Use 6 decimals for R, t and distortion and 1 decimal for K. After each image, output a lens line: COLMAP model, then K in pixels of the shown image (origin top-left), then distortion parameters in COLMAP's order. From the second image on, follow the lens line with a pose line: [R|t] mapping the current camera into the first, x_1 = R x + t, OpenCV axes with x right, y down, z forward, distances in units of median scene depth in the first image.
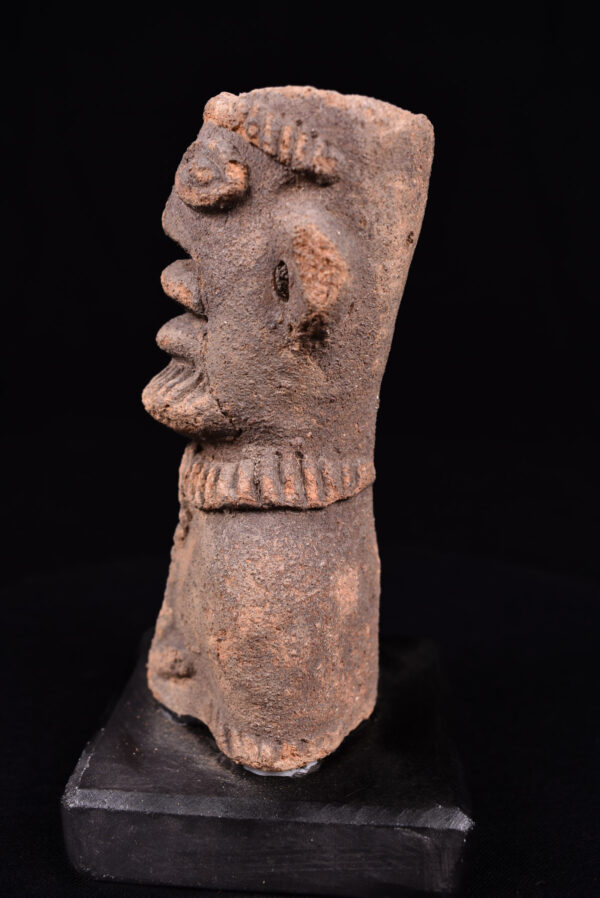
lens RADIAL K [[863.1, 0, 301.0], [0, 863.1, 449.5], [0, 0, 1]] dist [-0.102515, 0.000000]
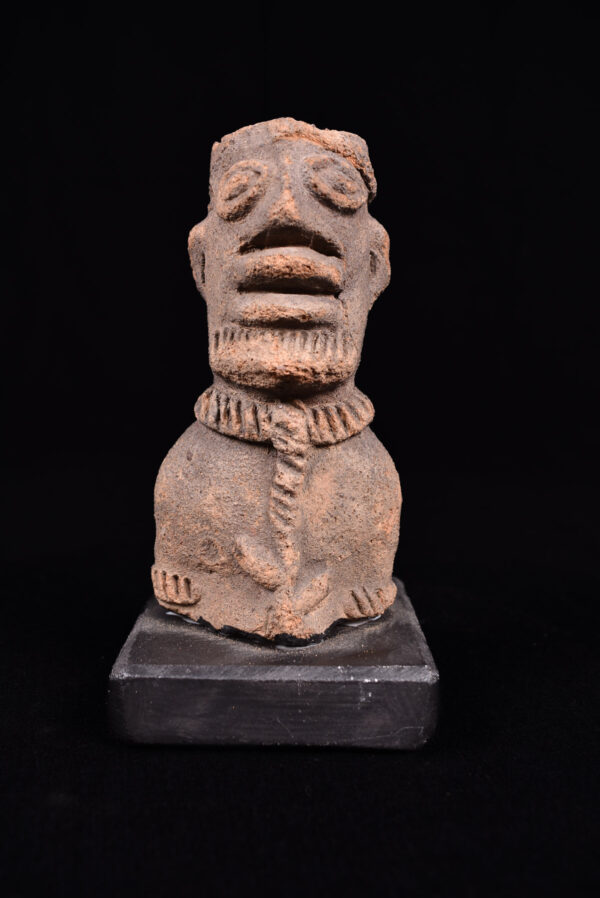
lens RADIAL K [[863.1, 0, 299.5], [0, 863.1, 447.9], [0, 0, 1]] dist [-0.102515, 0.000000]
pose [[-0.051462, -0.176577, 0.982941, -1.512915], [0.237193, 0.953920, 0.183782, -0.189178], [-0.970099, 0.242604, -0.007208, 1.173762]]
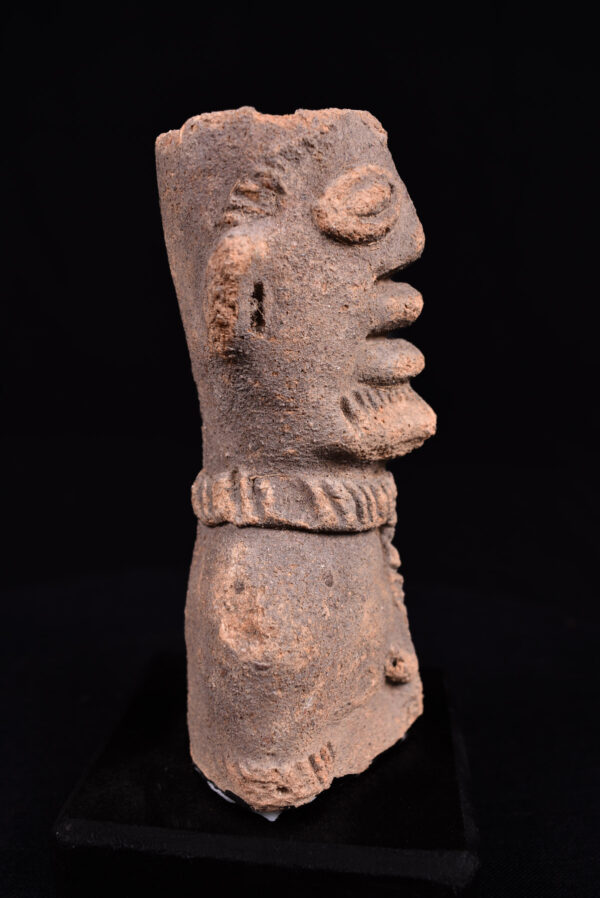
lens RADIAL K [[863.1, 0, 298.0], [0, 863.1, 448.5], [0, 0, 1]] dist [-0.102515, 0.000000]
pose [[-0.997618, -0.054596, 0.042149, -0.077691], [-0.029433, 0.889642, 0.455709, -0.551047], [-0.062378, 0.453383, -0.889130, 2.178623]]
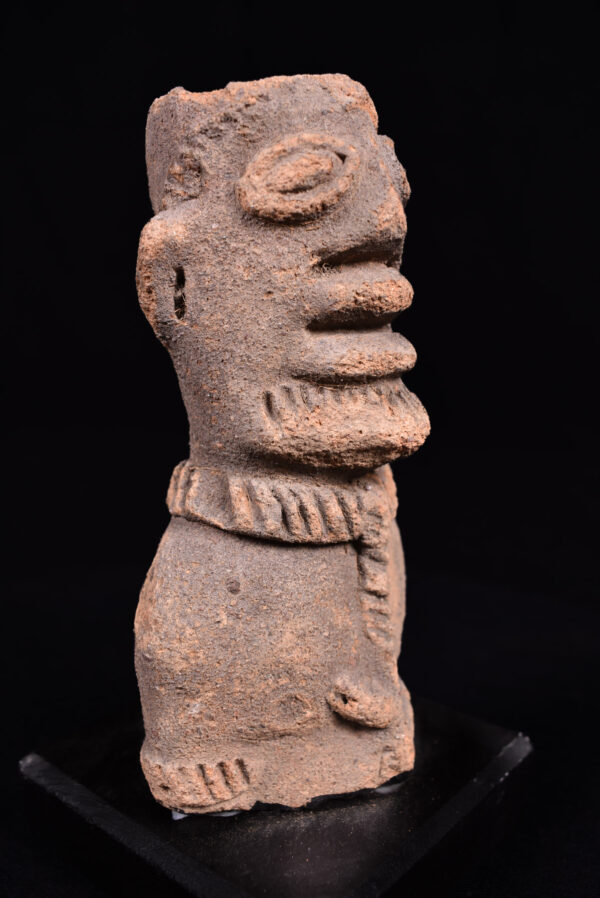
lens RADIAL K [[863.1, 0, 296.5], [0, 863.1, 450.9], [0, 0, 1]] dist [-0.102515, 0.000000]
pose [[-0.792536, -0.162580, 0.587754, -0.664146], [0.134394, 0.893546, 0.428385, -0.480711], [-0.594832, 0.418501, -0.686318, 1.889952]]
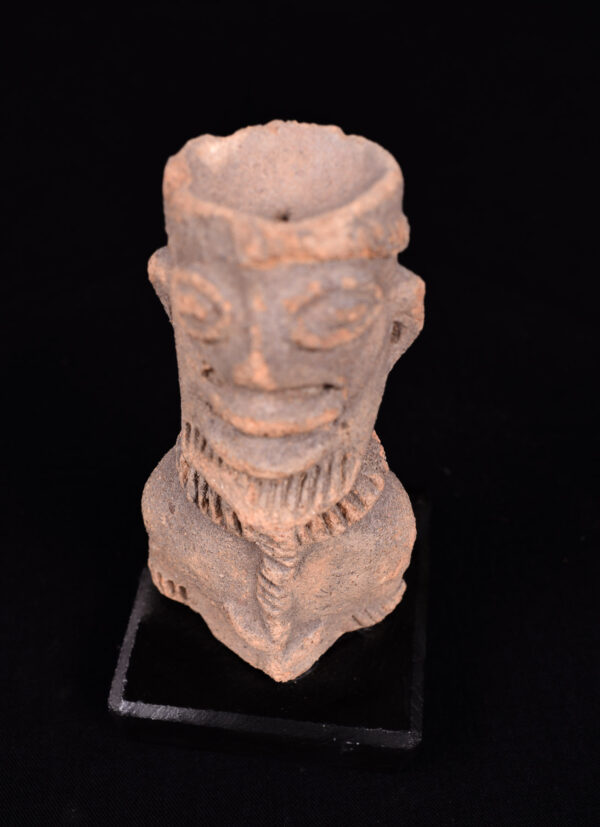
lens RADIAL K [[936.4, 0, 299.3], [0, 936.4, 410.4], [0, 0, 1]] dist [-0.092284, 0.000000]
pose [[0.074251, -0.756920, 0.649276, -0.855755], [0.262006, 0.643007, 0.719649, -0.996172], [-0.962206, 0.116679, 0.246062, 0.805203]]
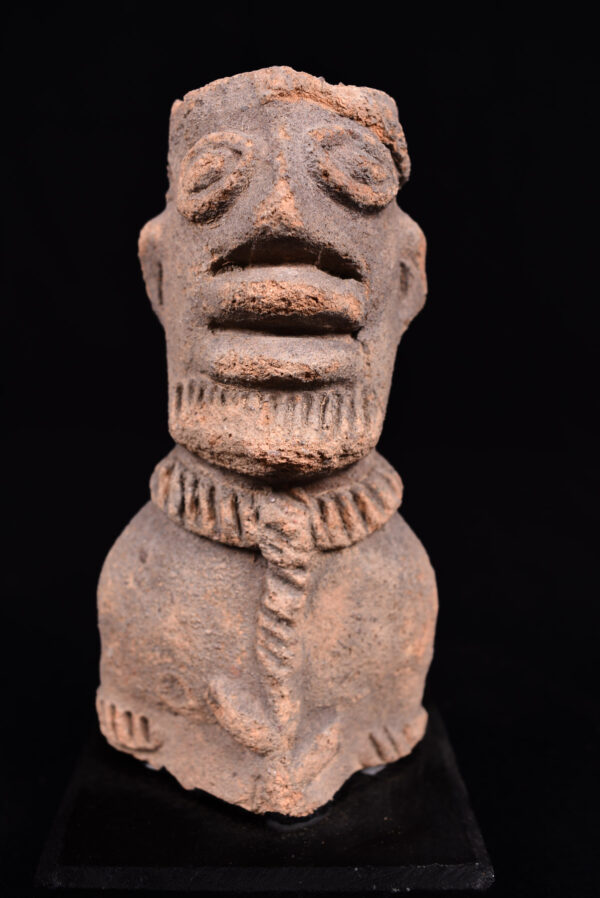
lens RADIAL K [[863.1, 0, 298.6], [0, 863.1, 449.8], [0, 0, 1]] dist [-0.102515, 0.000000]
pose [[-0.069540, -0.250180, 0.965699, -1.050239], [0.232861, 0.937229, 0.259572, -0.295100], [-0.970021, 0.242924, -0.006918, 1.142854]]
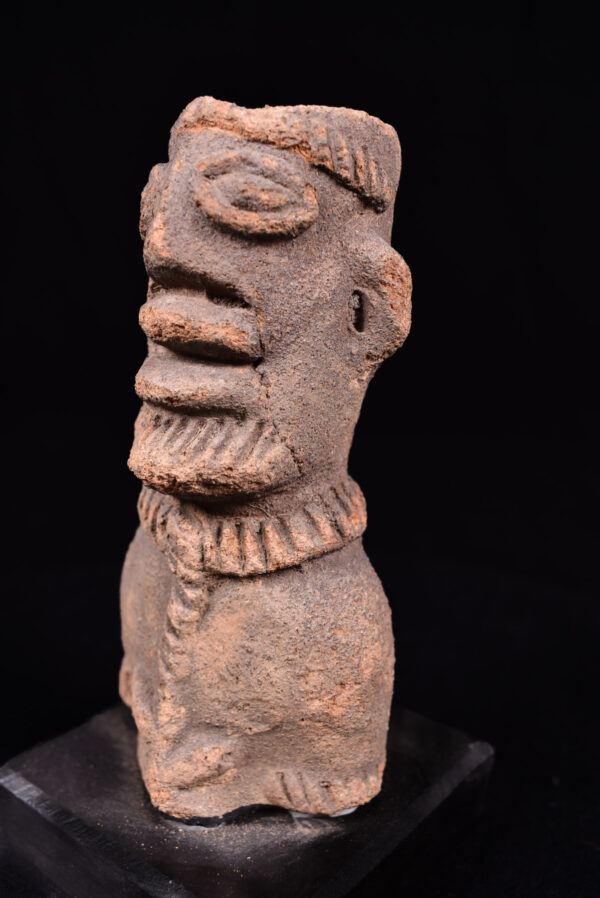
lens RADIAL K [[863.1, 0, 301.8], [0, 863.1, 451.0], [0, 0, 1]] dist [-0.102515, 0.000000]
pose [[0.585789, -0.219505, 0.780172, -0.821976], [0.197227, 0.972295, 0.125472, -0.170970], [-0.786100, 0.080371, 0.612852, 0.451988]]
